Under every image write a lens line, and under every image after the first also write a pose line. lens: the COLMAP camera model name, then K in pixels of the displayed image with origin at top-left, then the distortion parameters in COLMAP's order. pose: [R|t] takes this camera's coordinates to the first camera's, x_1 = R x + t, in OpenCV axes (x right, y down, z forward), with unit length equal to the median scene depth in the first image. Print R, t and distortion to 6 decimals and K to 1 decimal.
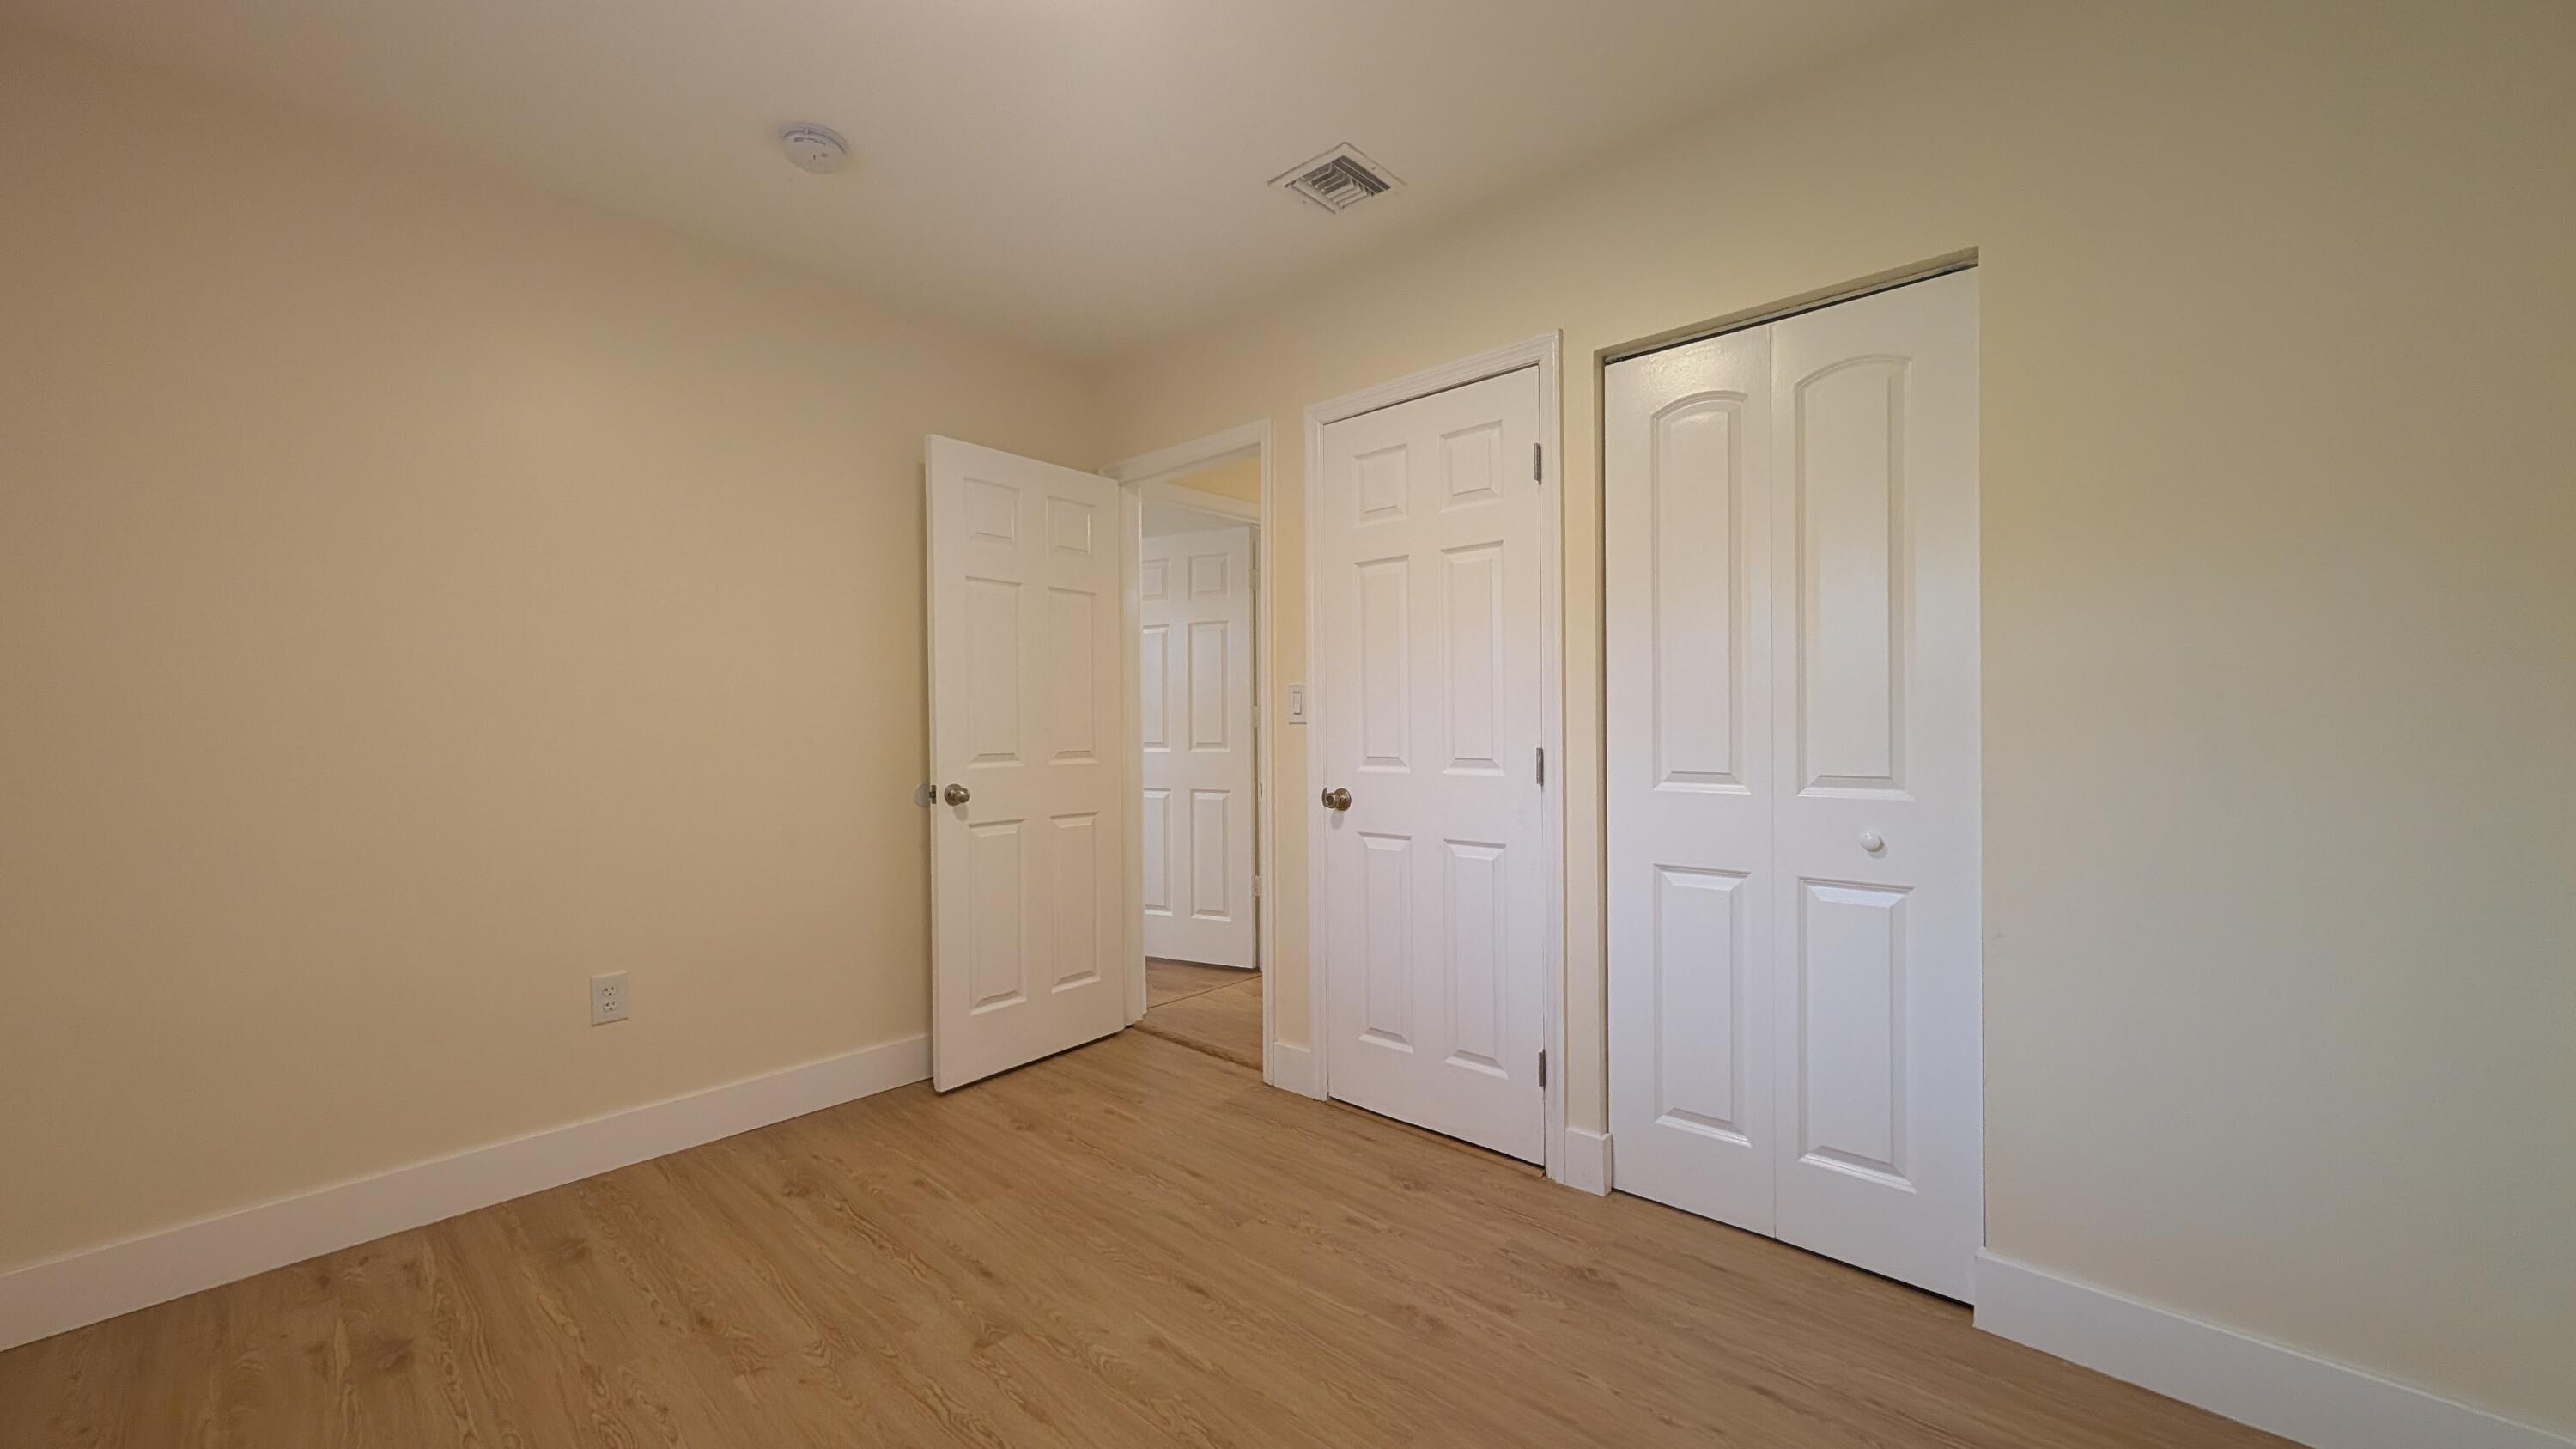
lens RADIAL K [[968.7, 0, 1288.0], [0, 968.7, 724.5], [0, 0, 1]] dist [0.000486, 0.000100]
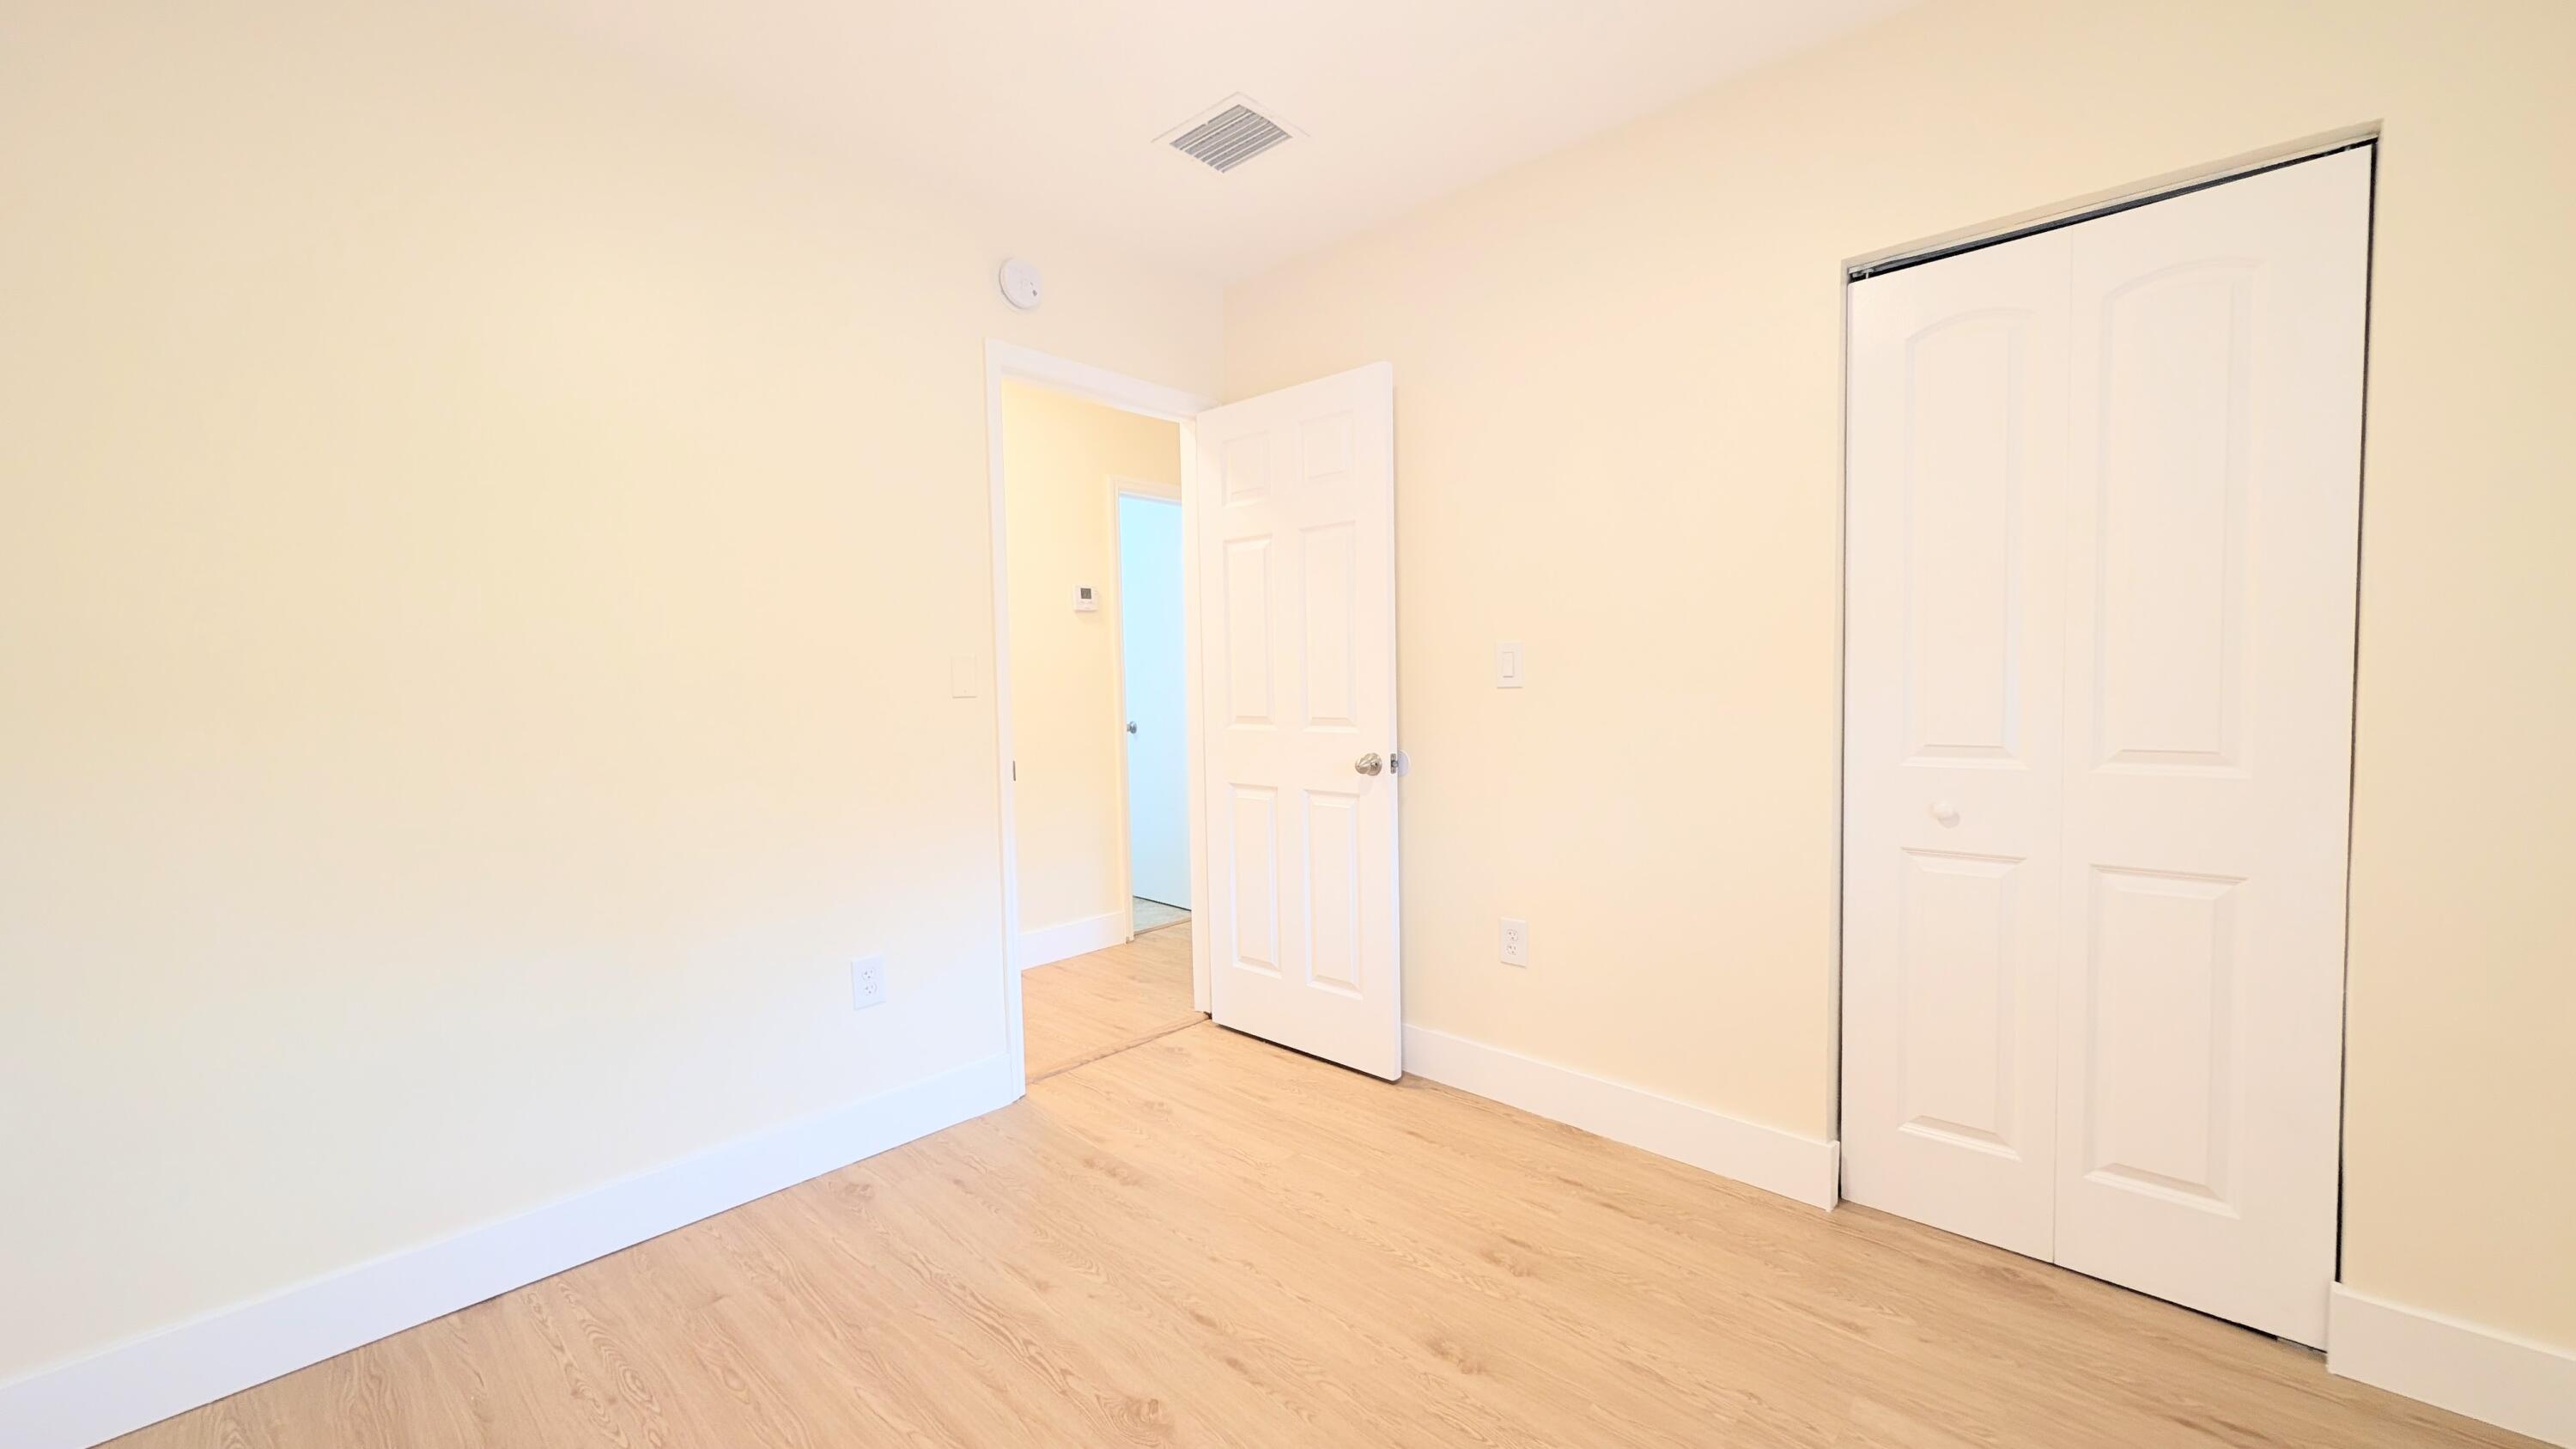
lens RADIAL K [[897.0, 0, 1289.9], [0, 897.0, 735.4], [0, 0, 1]] dist [-0.000198, -0.000011]
pose [[0.999731, -0.002736, 0.023036, -0.223759], [0.001669, 0.998930, 0.046210, 0.000894], [-0.023138, -0.046159, 0.998666, 0.205150]]
